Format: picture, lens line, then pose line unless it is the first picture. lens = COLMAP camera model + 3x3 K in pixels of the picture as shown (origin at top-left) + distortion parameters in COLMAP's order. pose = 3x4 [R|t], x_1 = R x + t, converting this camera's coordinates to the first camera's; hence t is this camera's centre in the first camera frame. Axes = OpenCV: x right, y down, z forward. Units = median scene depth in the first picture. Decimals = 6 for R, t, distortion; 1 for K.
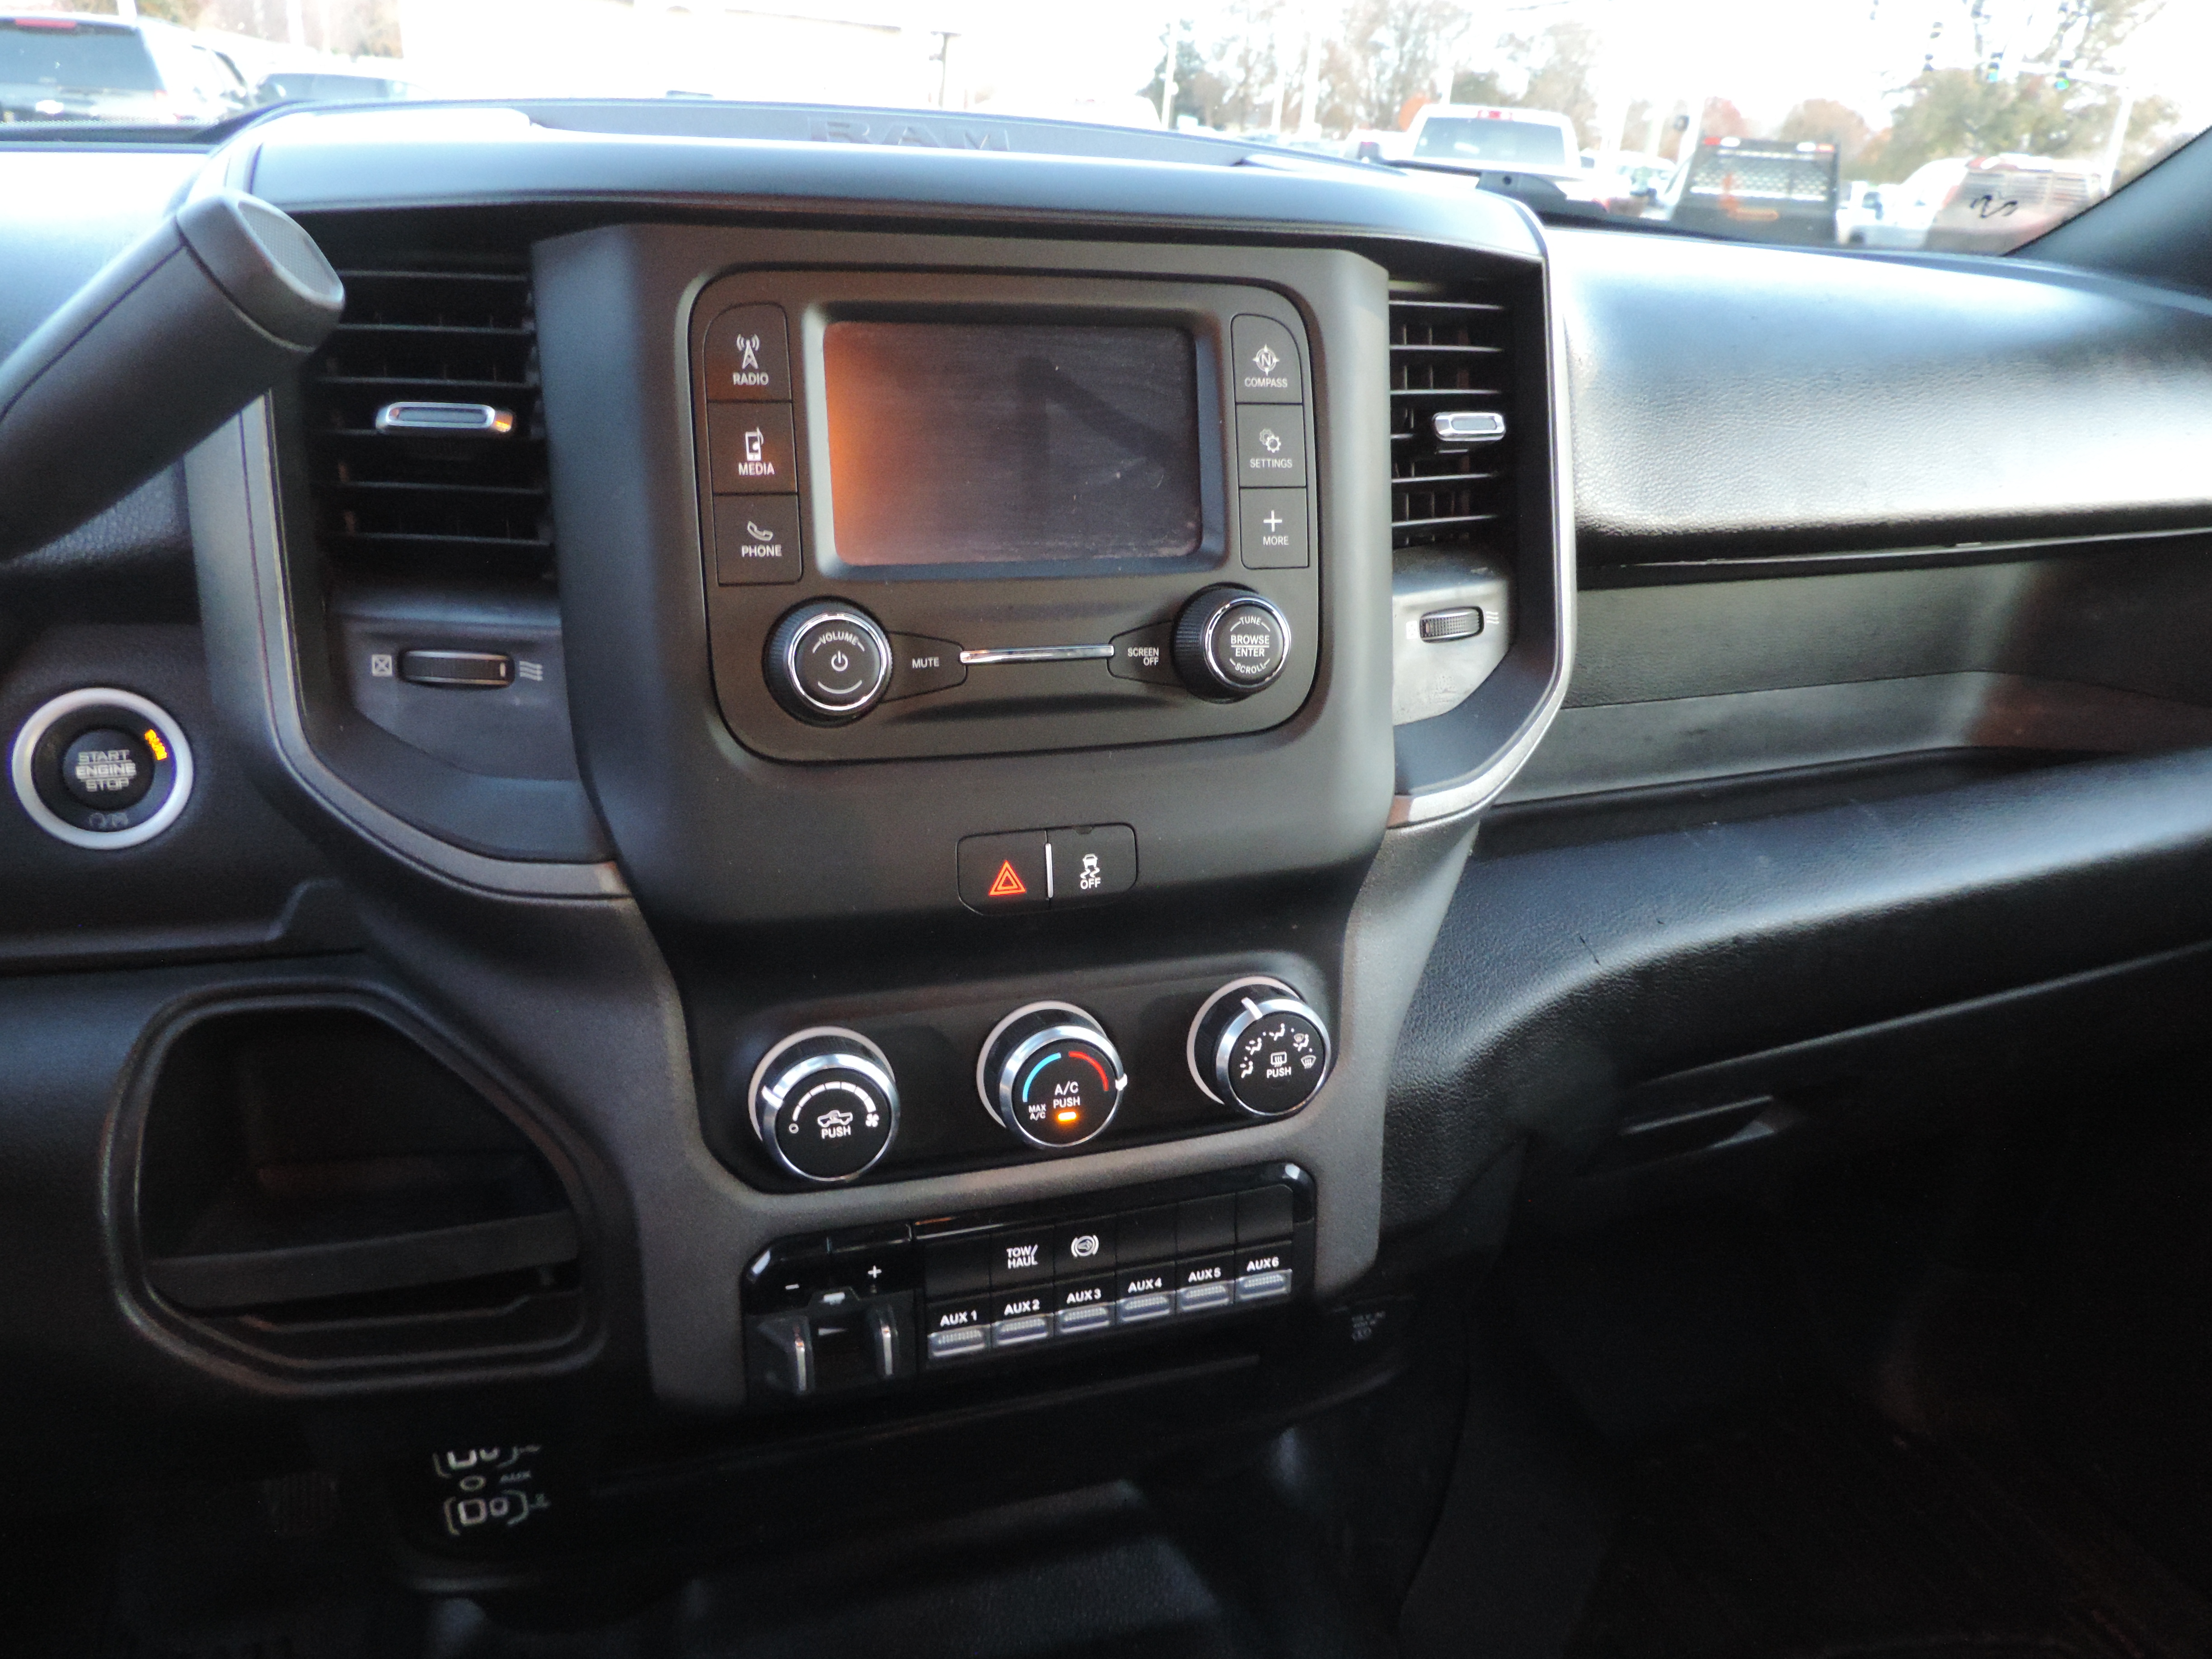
lens RADIAL K [[1572.3, 0, 1106.0], [0, 1572.3, 829.5], [0, 0, 1]] dist [-0.002571, -0.007468]
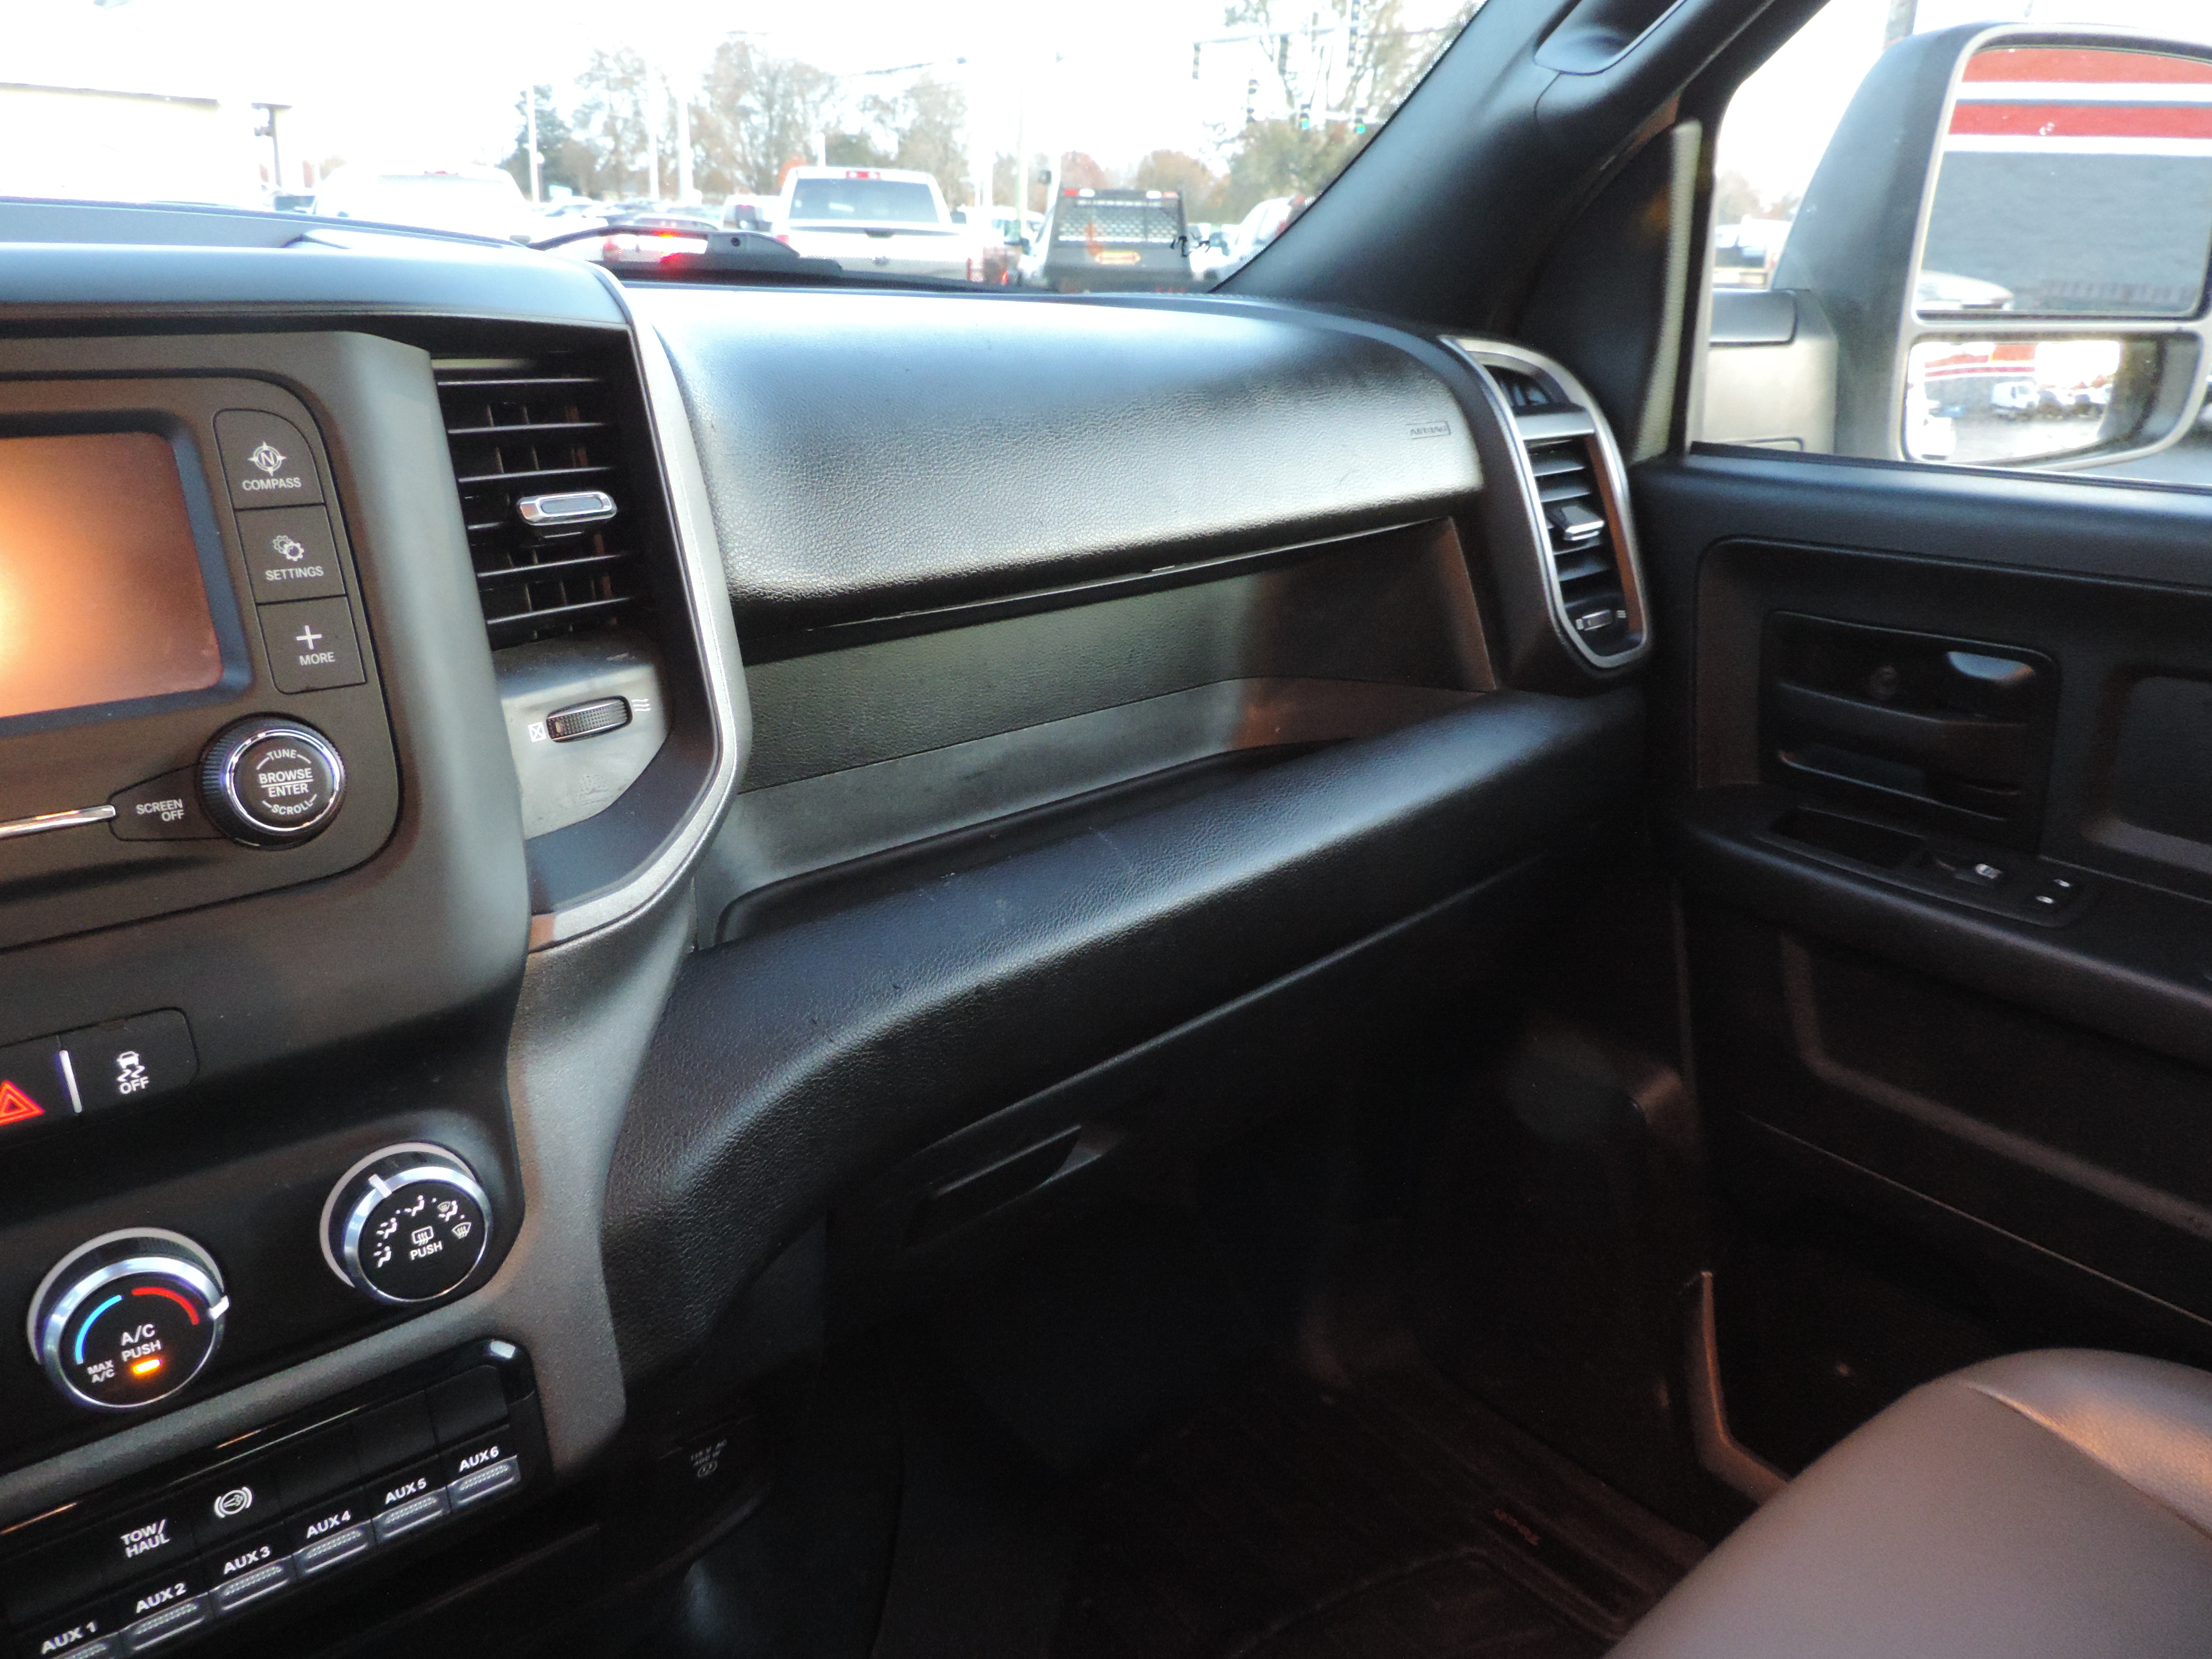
lens RADIAL K [[1552.6, 0, 1104.8], [0, 1552.6, 815.8], [0, 0, 1]] dist [0.018615, 0.008676]
pose [[0.947568, -0.149409, 0.282476, 0.237798], [0.160226, 0.986959, -0.015452, -0.010821], [-0.276484, 0.059901, 0.959150, 0.036054]]
